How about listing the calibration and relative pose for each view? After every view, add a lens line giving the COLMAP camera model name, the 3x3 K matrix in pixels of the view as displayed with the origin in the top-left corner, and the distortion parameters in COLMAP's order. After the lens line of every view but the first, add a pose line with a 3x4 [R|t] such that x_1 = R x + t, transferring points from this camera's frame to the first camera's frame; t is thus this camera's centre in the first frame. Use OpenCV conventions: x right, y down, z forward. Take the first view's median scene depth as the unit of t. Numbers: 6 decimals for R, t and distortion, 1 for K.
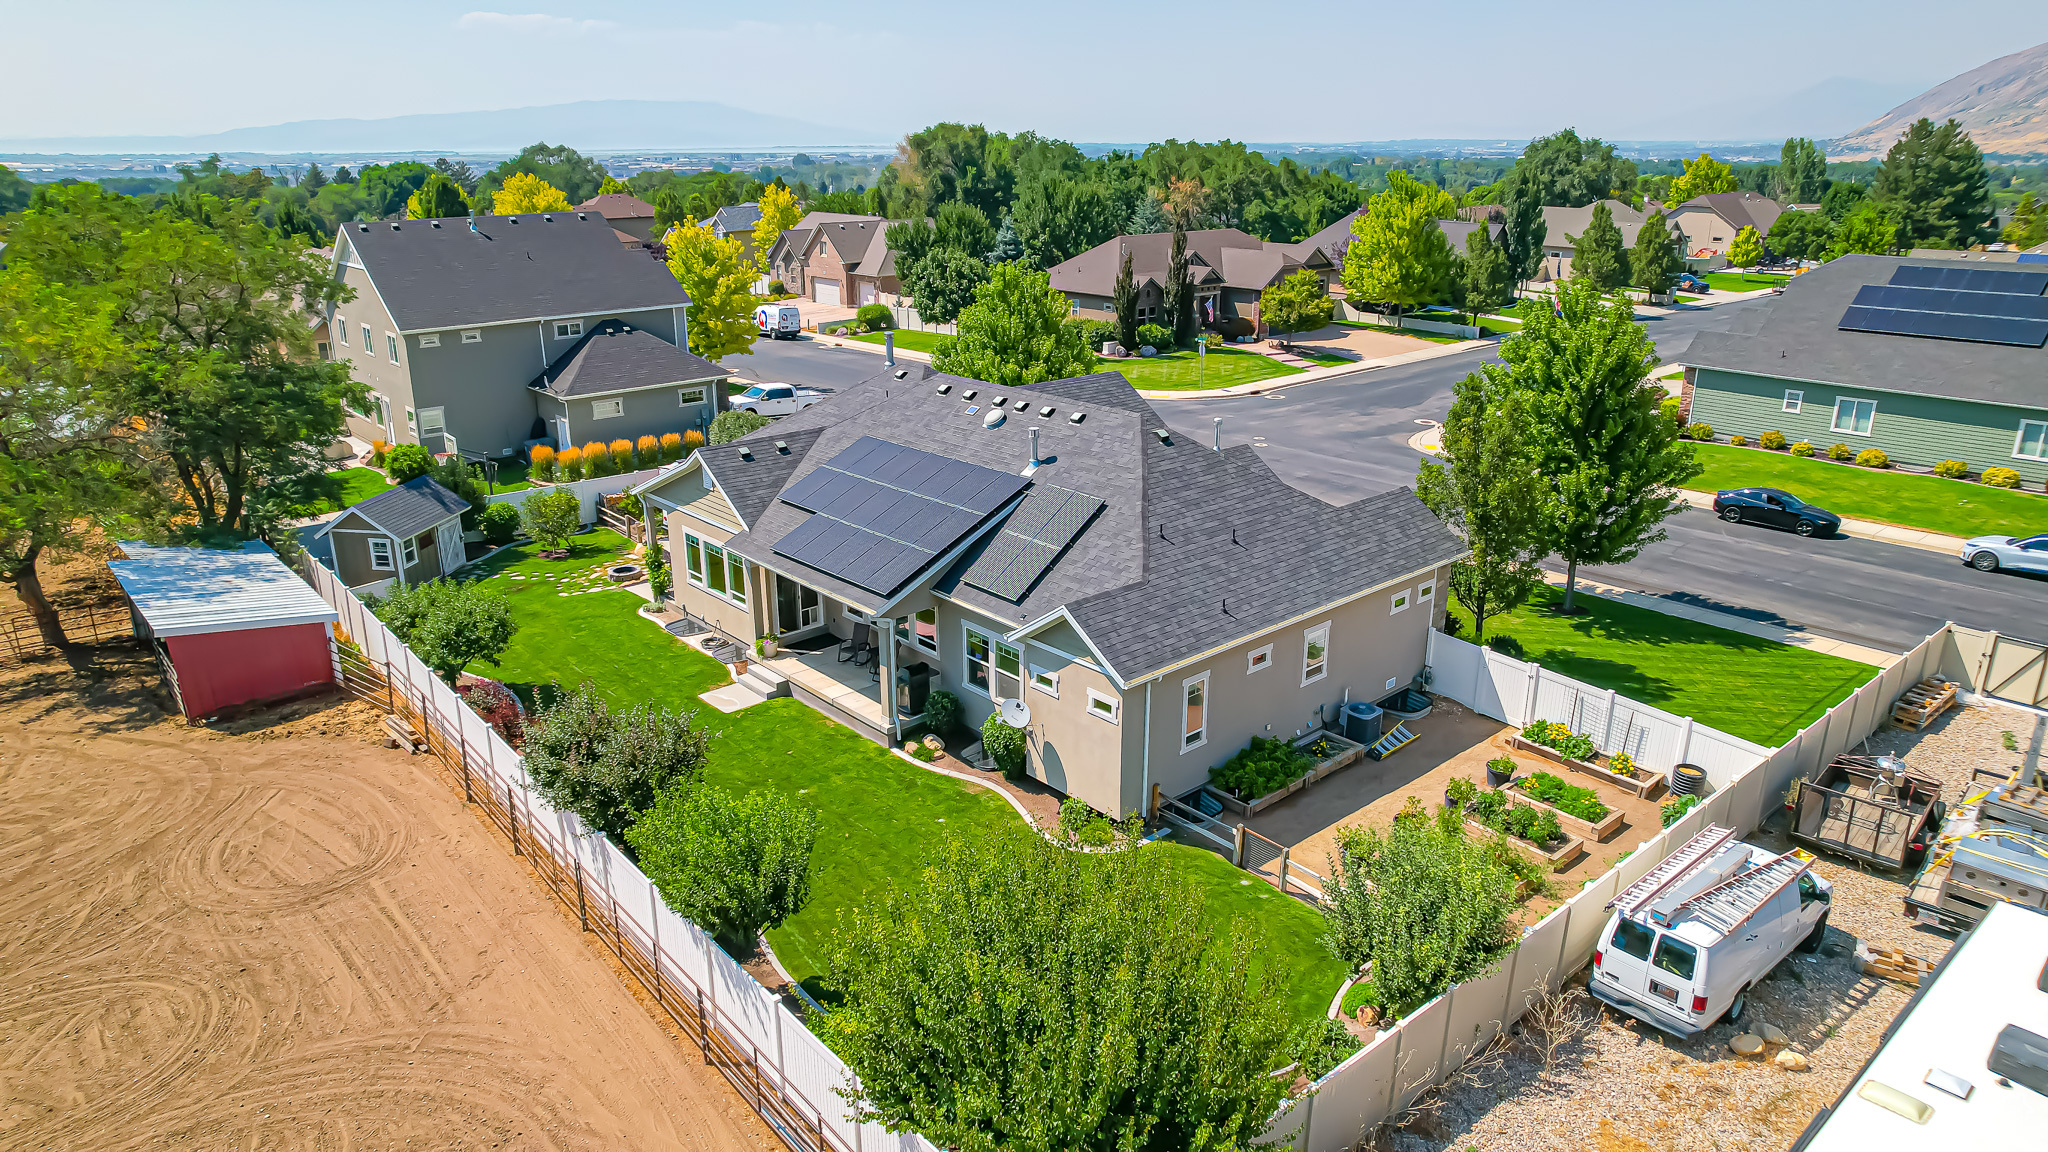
lens RADIAL K [[1310.7, 0, 1027.2], [0, 1310.7, 577.7], [0, 0, 1]] dist [-0.079546, 0.069448]
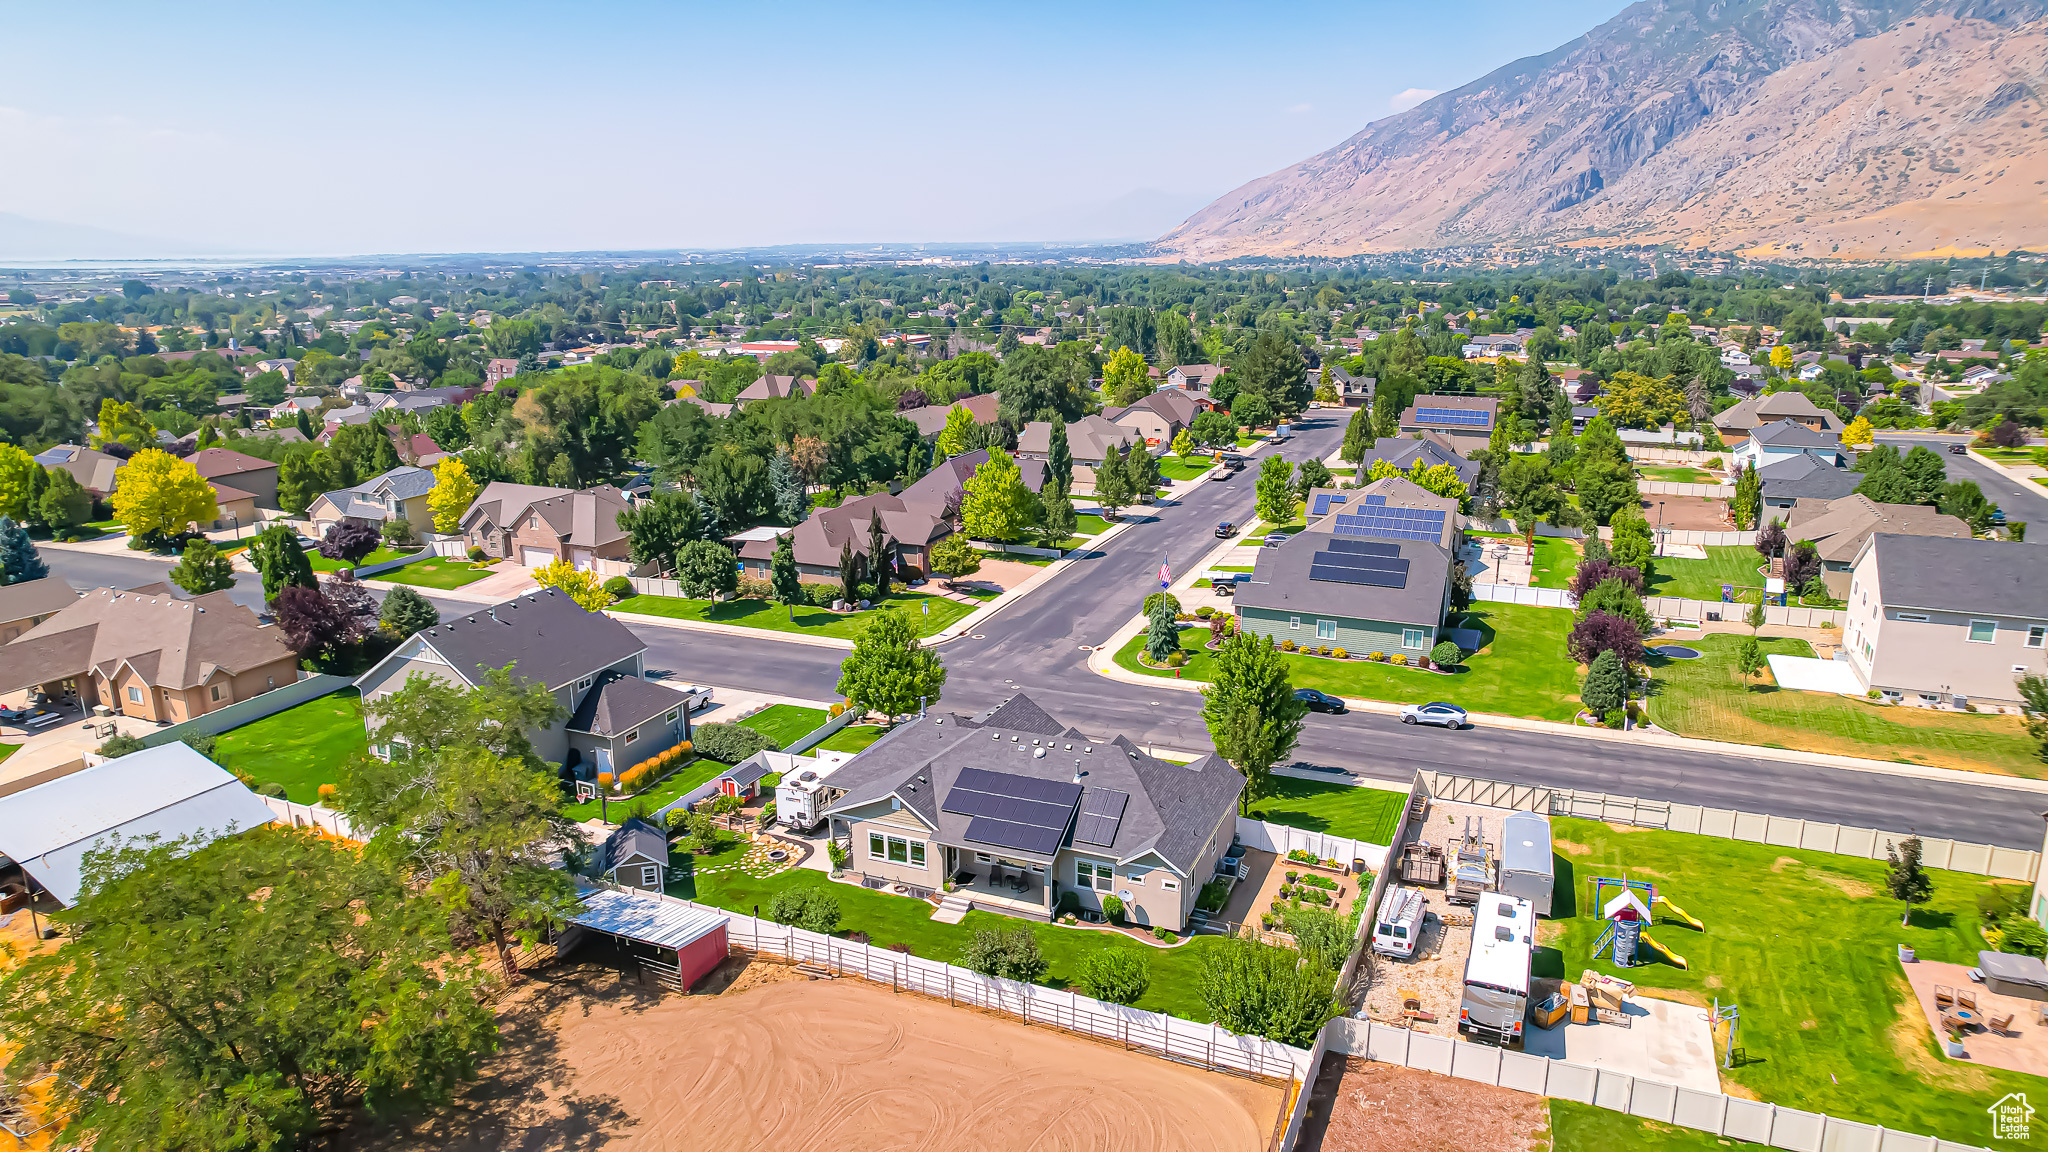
lens RADIAL K [[1309.7, 0, 1028.0], [0, 1309.7, 573.6], [0, 0, 1]] dist [-0.082656, 0.077632]
pose [[0.901148, -0.106722, 0.420171, -0.816907], [0.139002, 0.989182, -0.046870, -0.286953], [-0.410623, 0.100642, 0.906234, -0.822717]]
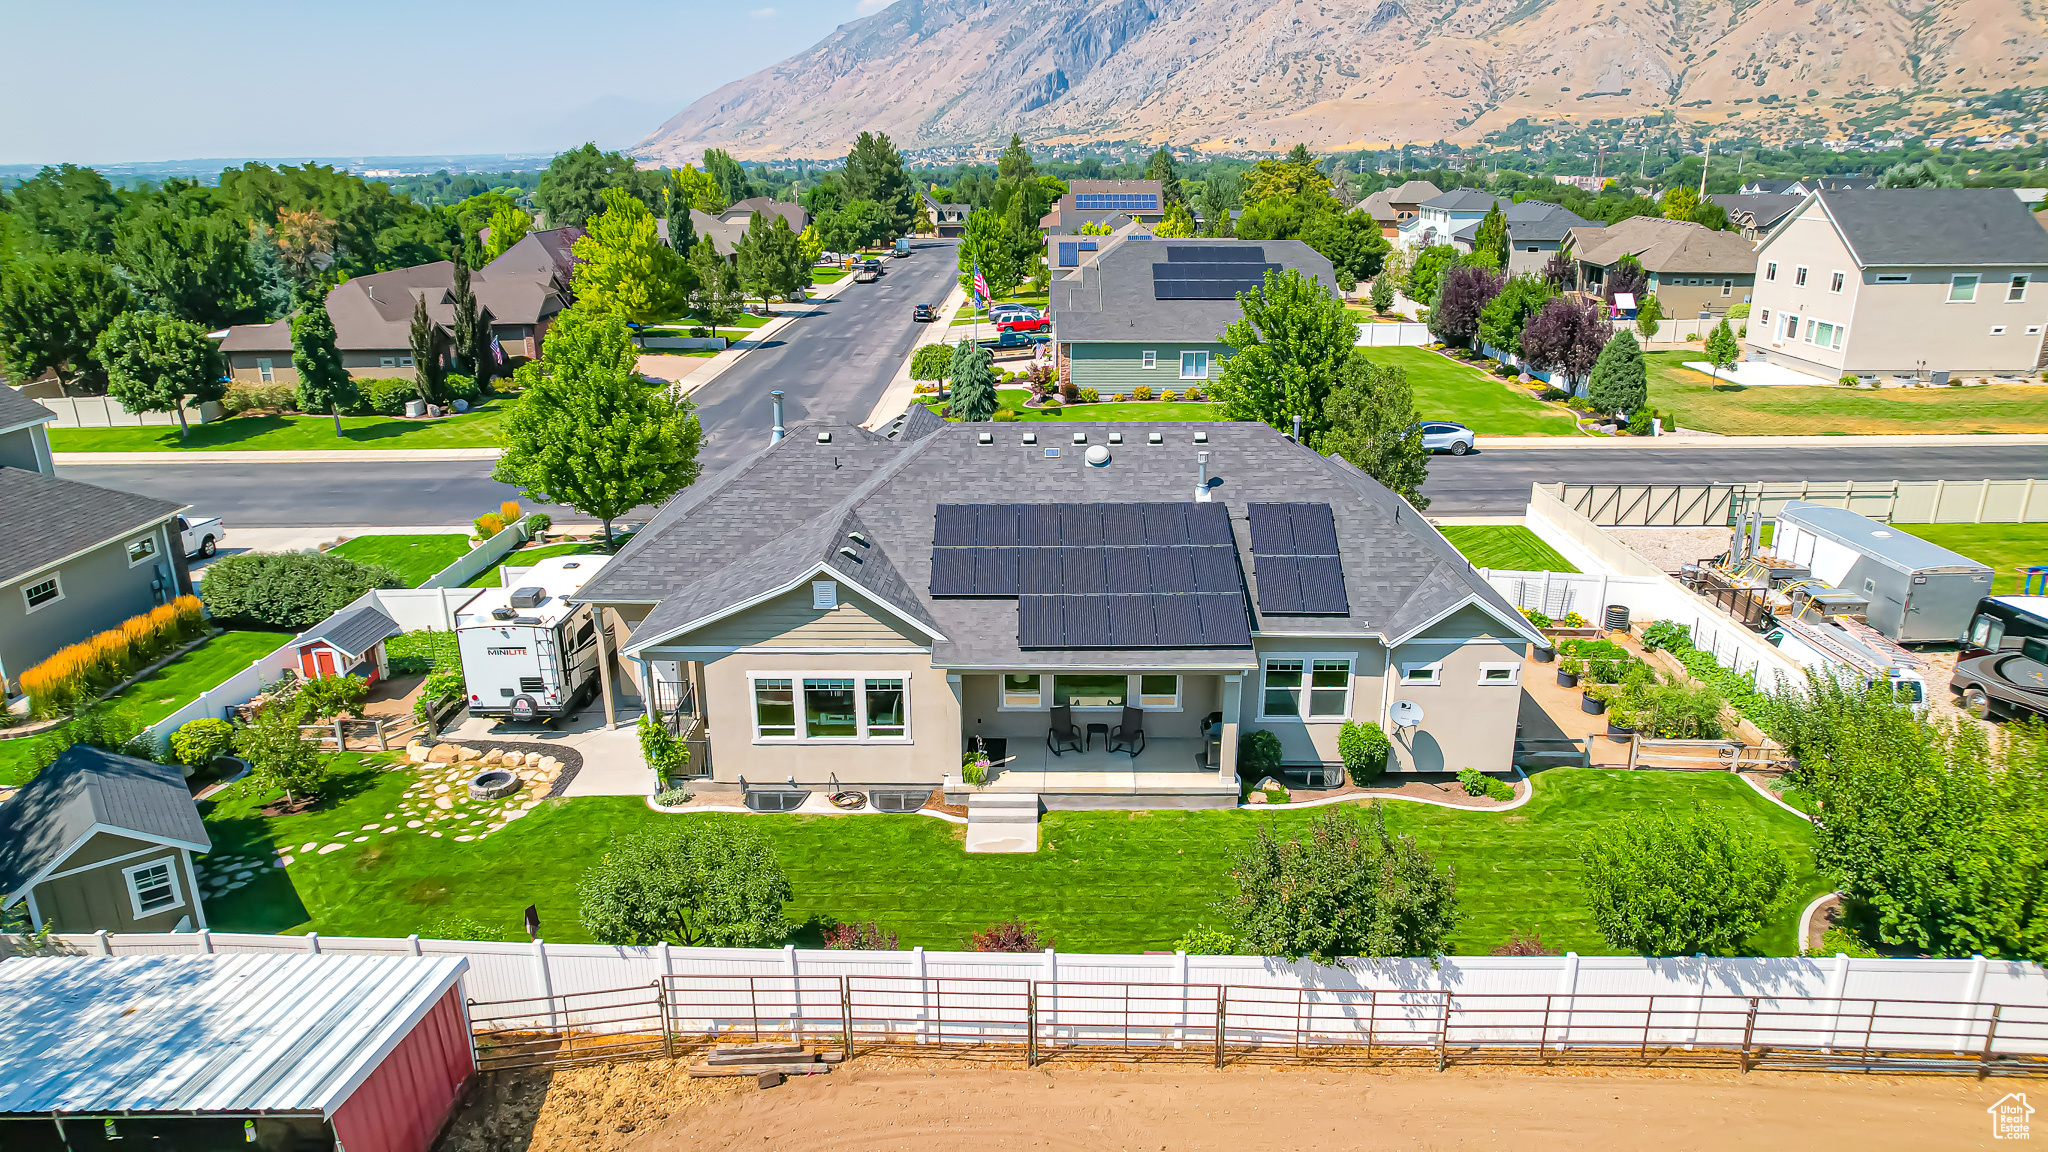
lens RADIAL K [[1309.7, 0, 1028.0], [0, 1309.7, 573.6], [0, 0, 1]] dist [-0.082656, 0.077632]
pose [[0.675183, -0.229383, 0.701079, -0.688468], [0.238665, 0.967231, 0.086615, -0.124628], [-0.697974, 0.108842, 0.707804, 0.354685]]
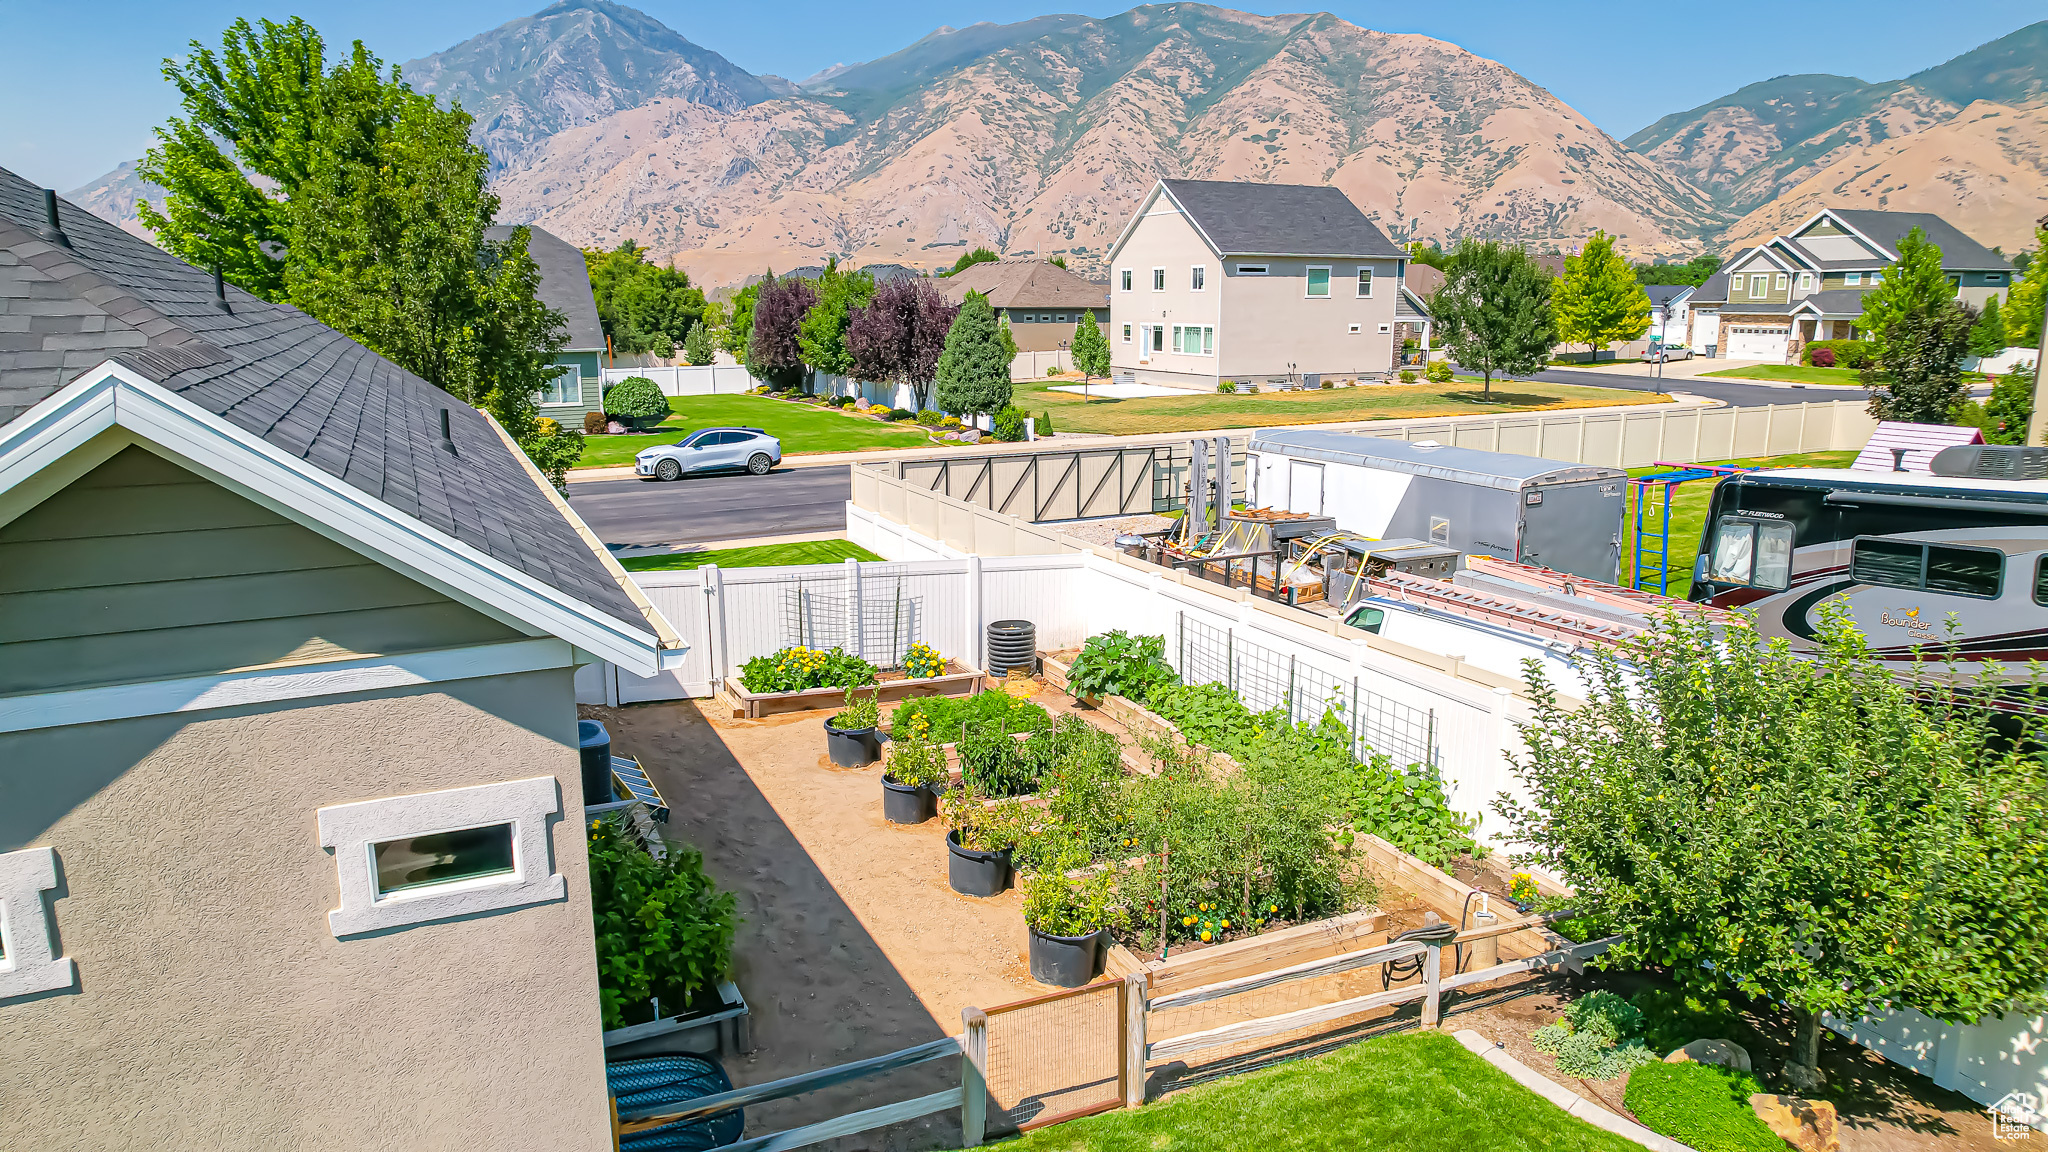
lens RADIAL K [[1311.9, 0, 1026.9], [0, 1311.9, 578.4], [0, 0, 1]] dist [-0.087863, 0.081147]
pose [[0.278478, -0.198752, 0.939653, -0.068243], [0.308457, 0.945033, 0.108474, 0.045957], [-0.909563, 0.259635, 0.324477, 0.606248]]
